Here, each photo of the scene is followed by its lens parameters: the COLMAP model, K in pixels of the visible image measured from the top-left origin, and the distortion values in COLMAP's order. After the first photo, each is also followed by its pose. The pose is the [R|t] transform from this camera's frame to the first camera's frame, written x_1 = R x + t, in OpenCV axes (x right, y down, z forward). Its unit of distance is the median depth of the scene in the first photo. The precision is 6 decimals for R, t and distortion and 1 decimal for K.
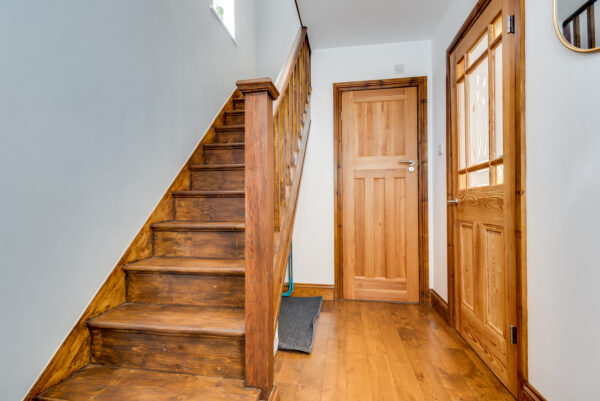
lens RADIAL K [[277.4, 0, 305.0], [0, 277.4, 197.9], [0, 0, 1]] dist [0.006098, -0.001300]
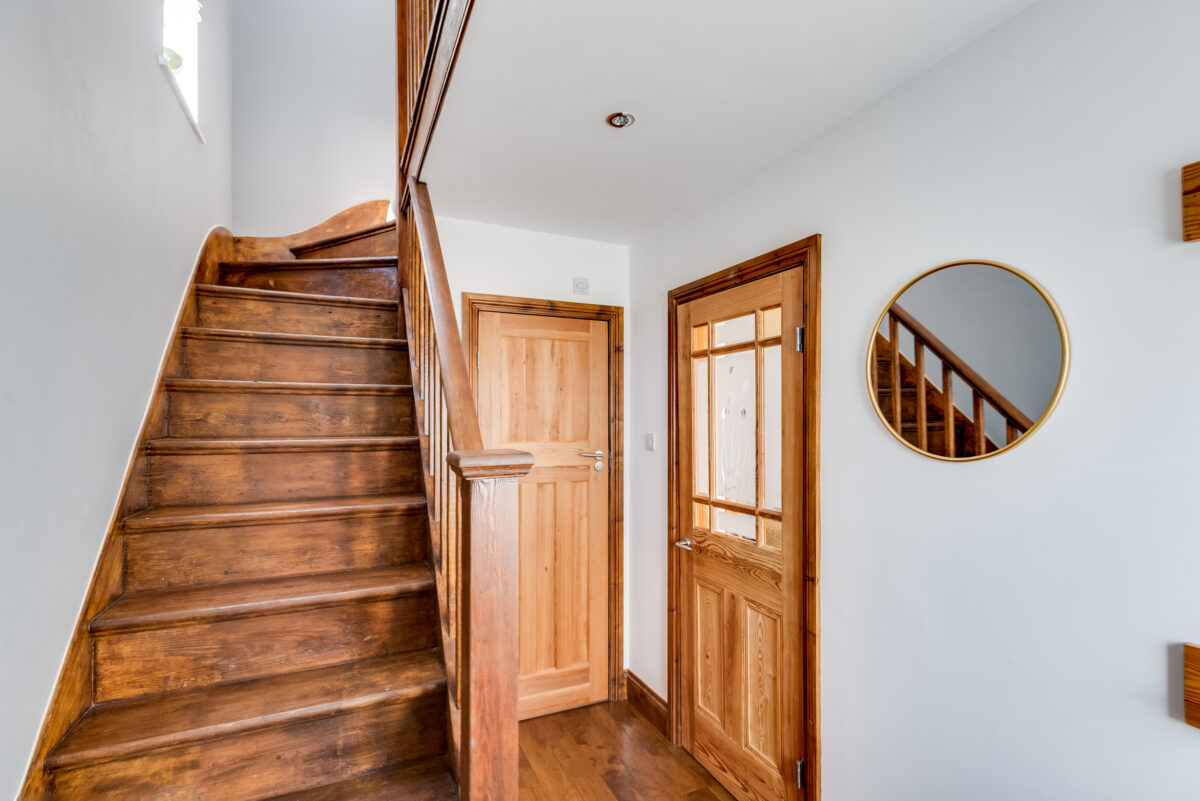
lens RADIAL K [[554.7, 0, 609.2], [0, 554.7, 405.7], [0, 0, 1]] dist [0.006098, -0.001300]
pose [[0.831238, 0.020480, 0.555539, -0.242799], [-0.016491, 0.999790, -0.012183, -0.219444], [-0.555672, 0.000966, 0.831401, 0.038802]]
